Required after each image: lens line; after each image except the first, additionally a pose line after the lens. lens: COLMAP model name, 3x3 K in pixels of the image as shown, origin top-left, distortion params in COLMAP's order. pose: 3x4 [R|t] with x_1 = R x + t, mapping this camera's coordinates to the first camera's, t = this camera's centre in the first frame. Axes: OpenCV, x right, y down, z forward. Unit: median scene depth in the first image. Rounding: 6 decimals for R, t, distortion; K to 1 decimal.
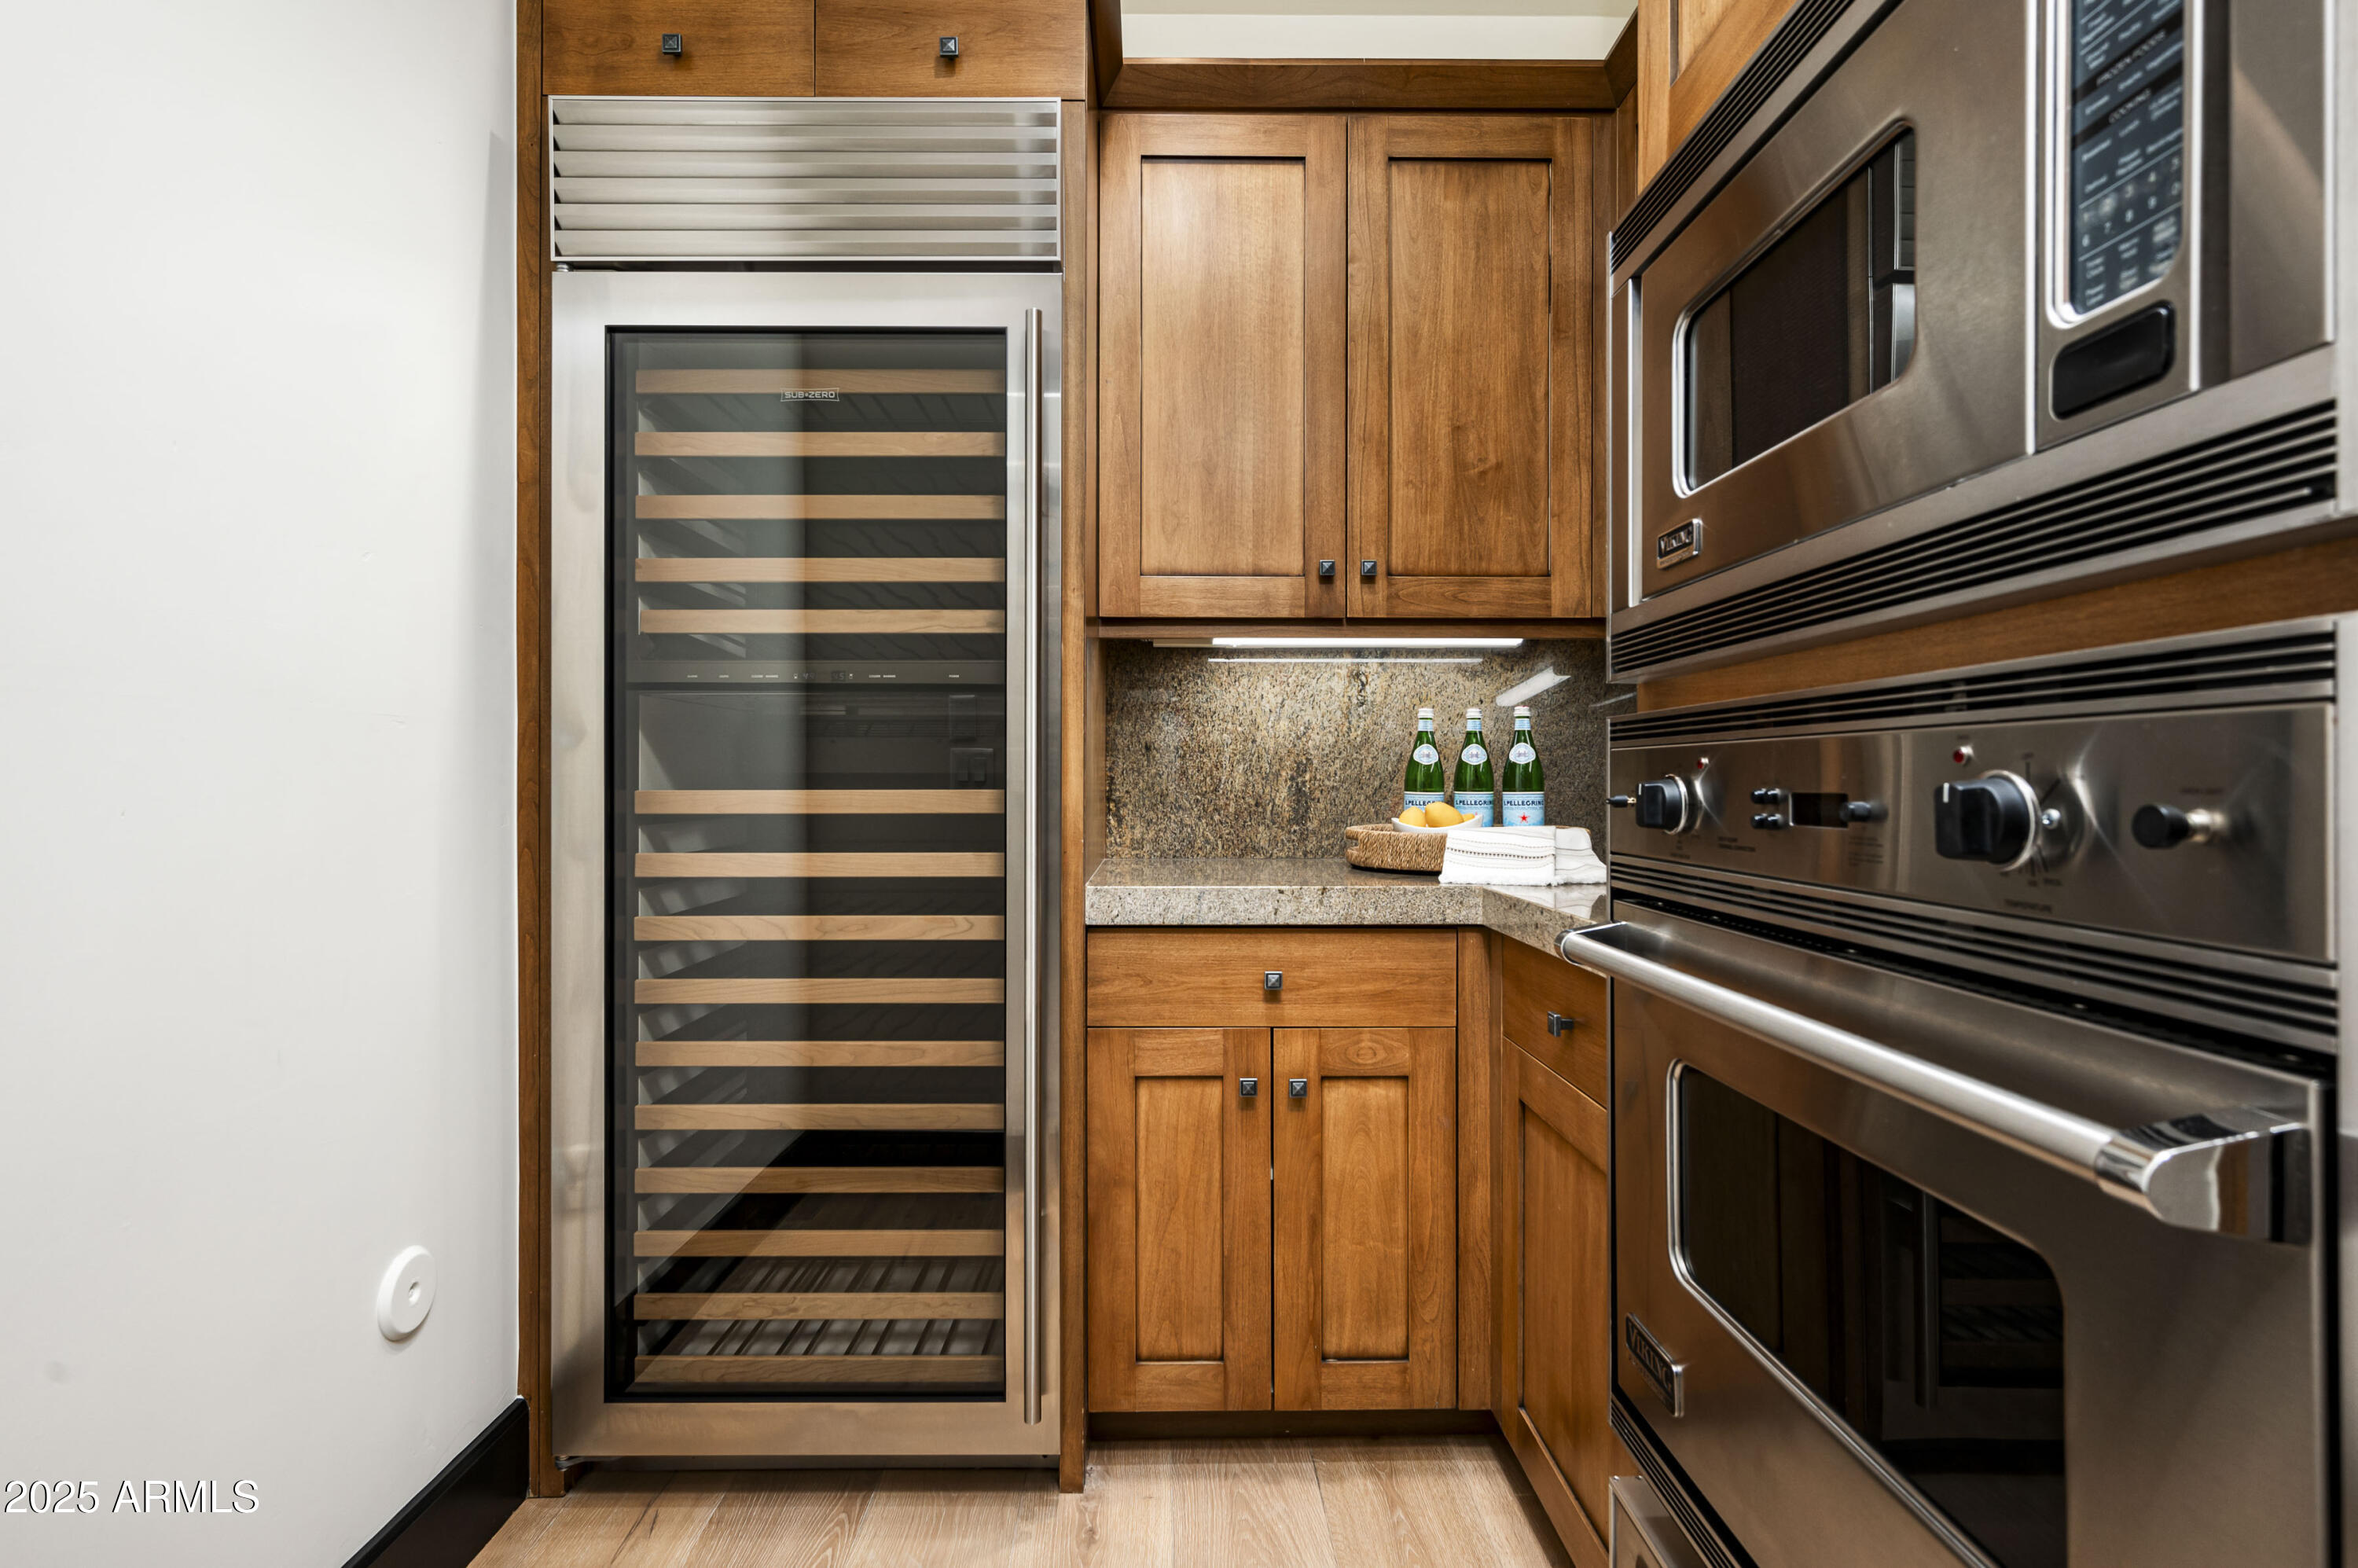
lens RADIAL K [[1157.2, 0, 1175.1], [0, 1157.2, 790.6], [0, 0, 1]] dist [0.000382, 0.000007]
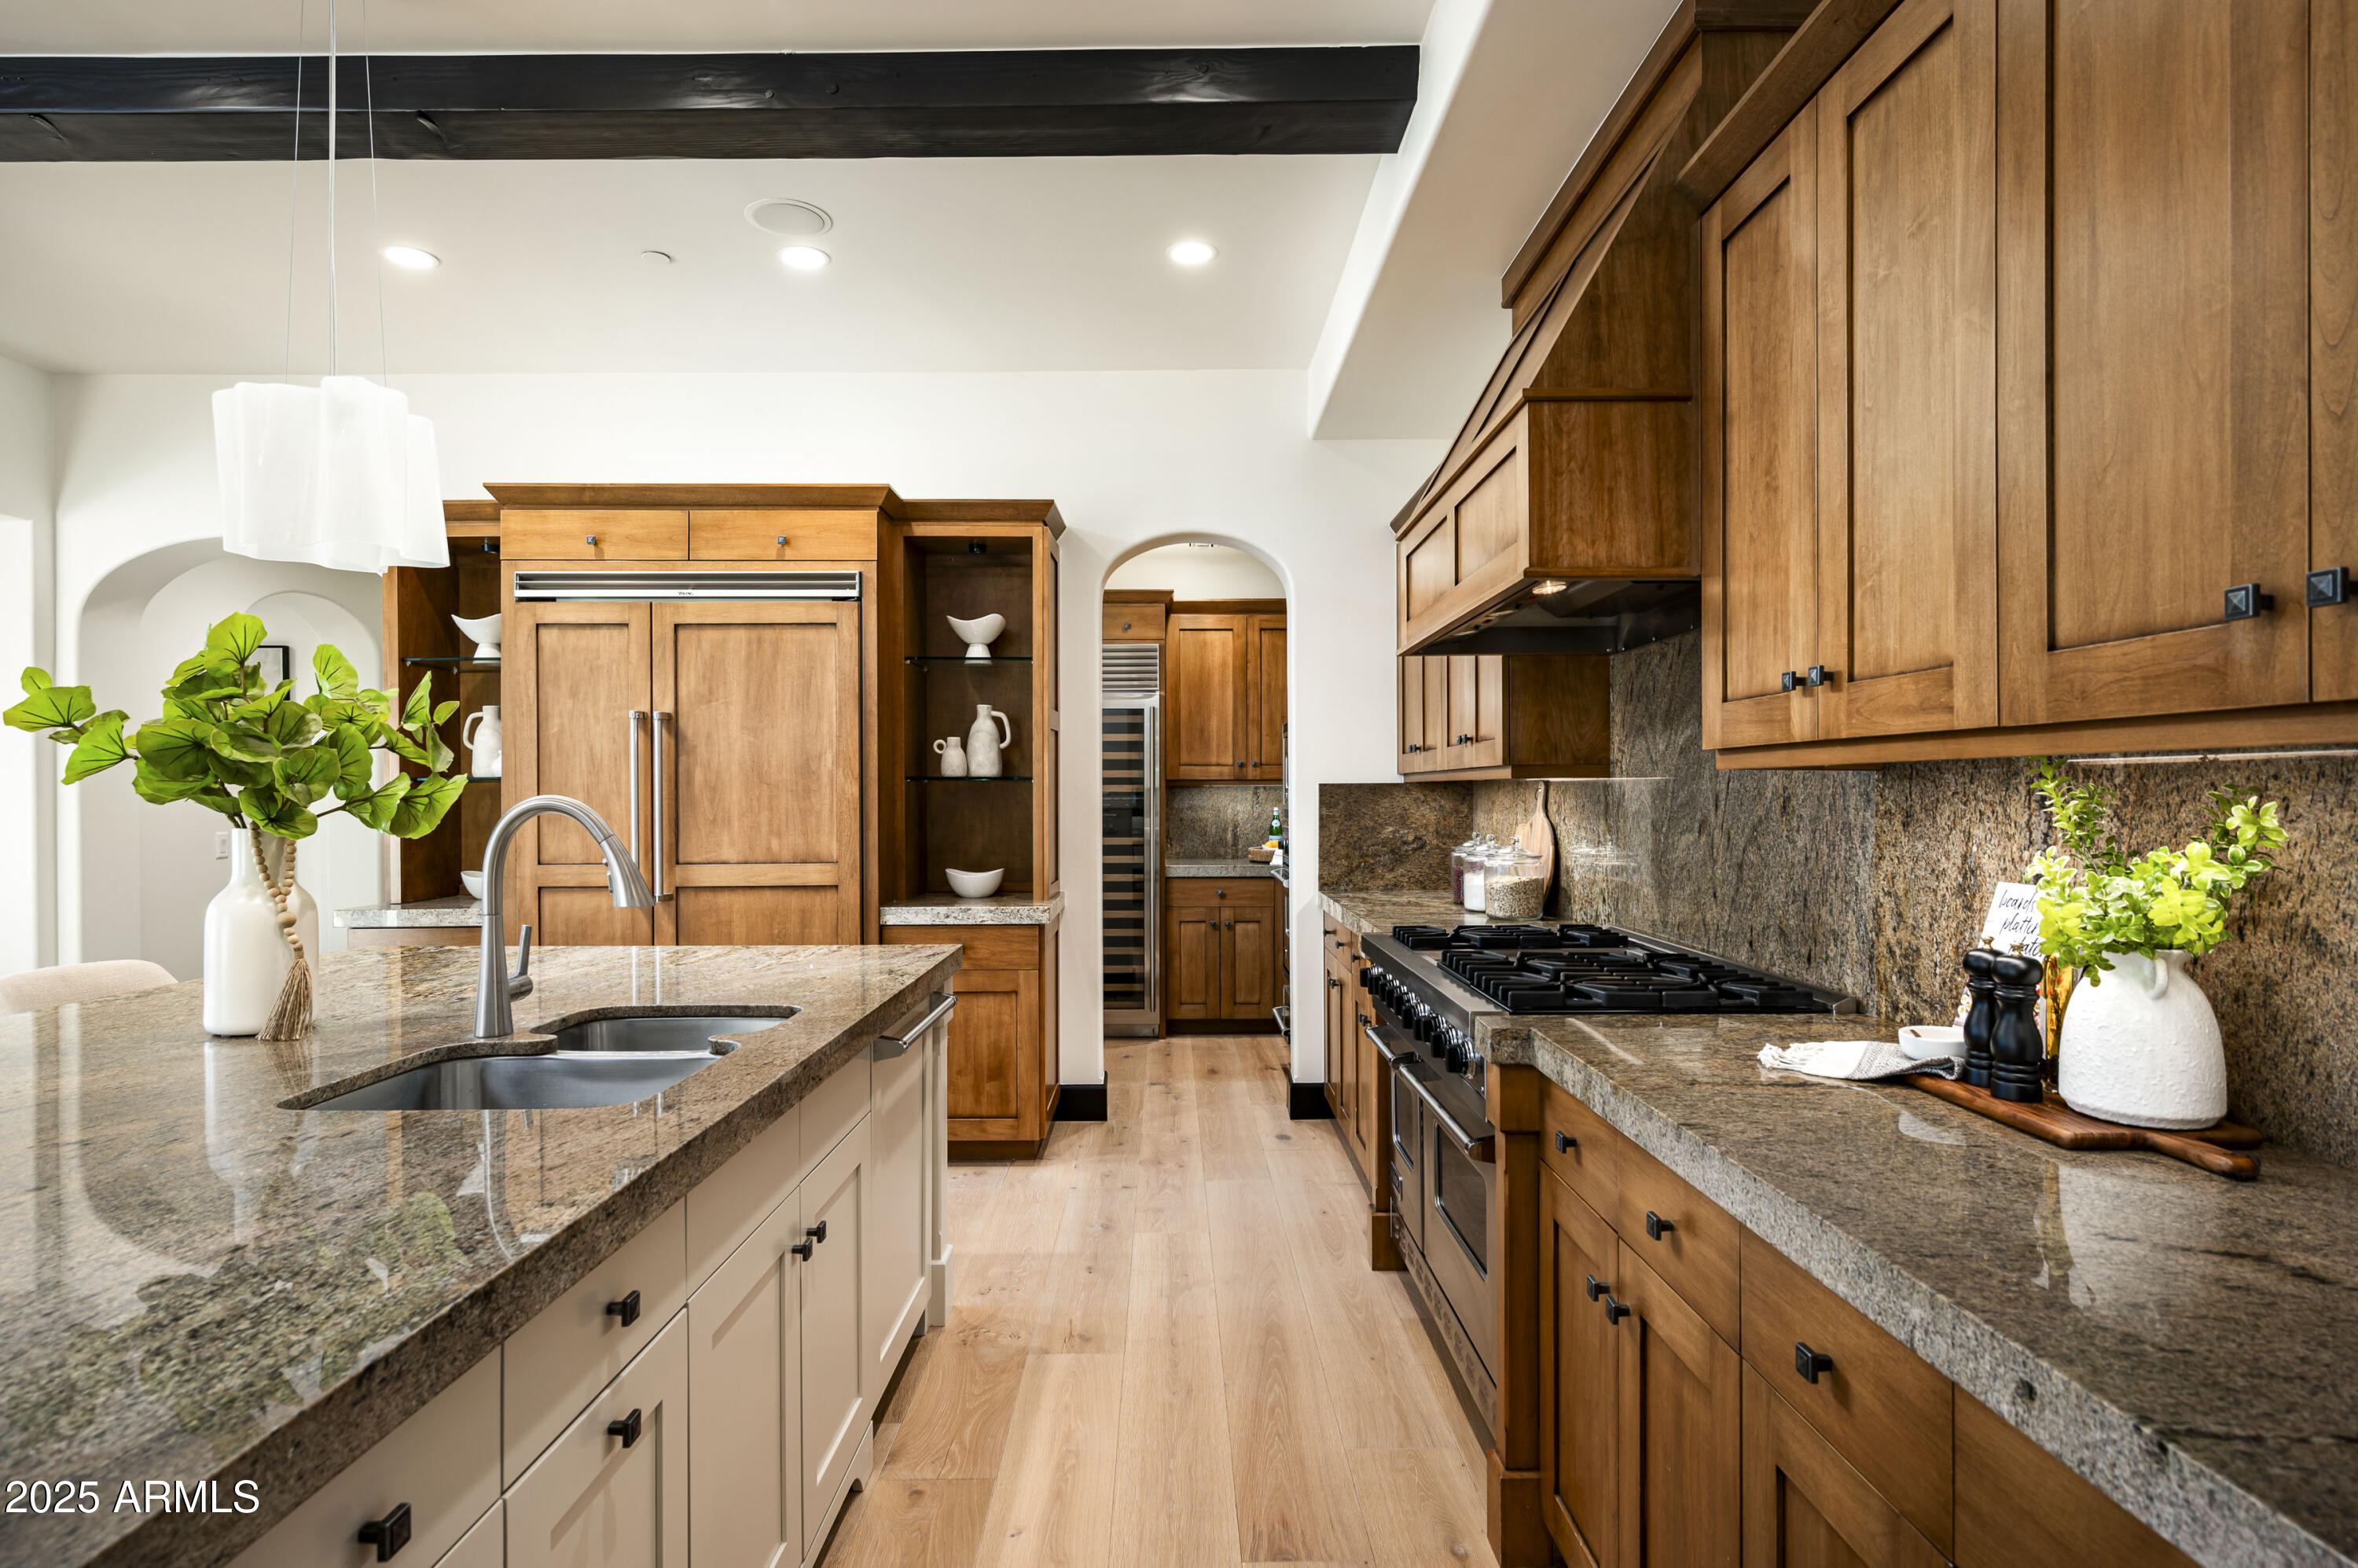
lens RADIAL K [[1191.7, 0, 1175.0], [0, 1191.7, 788.1], [0, 0, 1]] dist [-0.003686, 0.001082]
pose [[0.999944, -0.003027, -0.010099, -0.013255], [0.003020, 0.999995, -0.000665, -0.145734], [0.010101, 0.000634, 0.999949, -2.521706]]
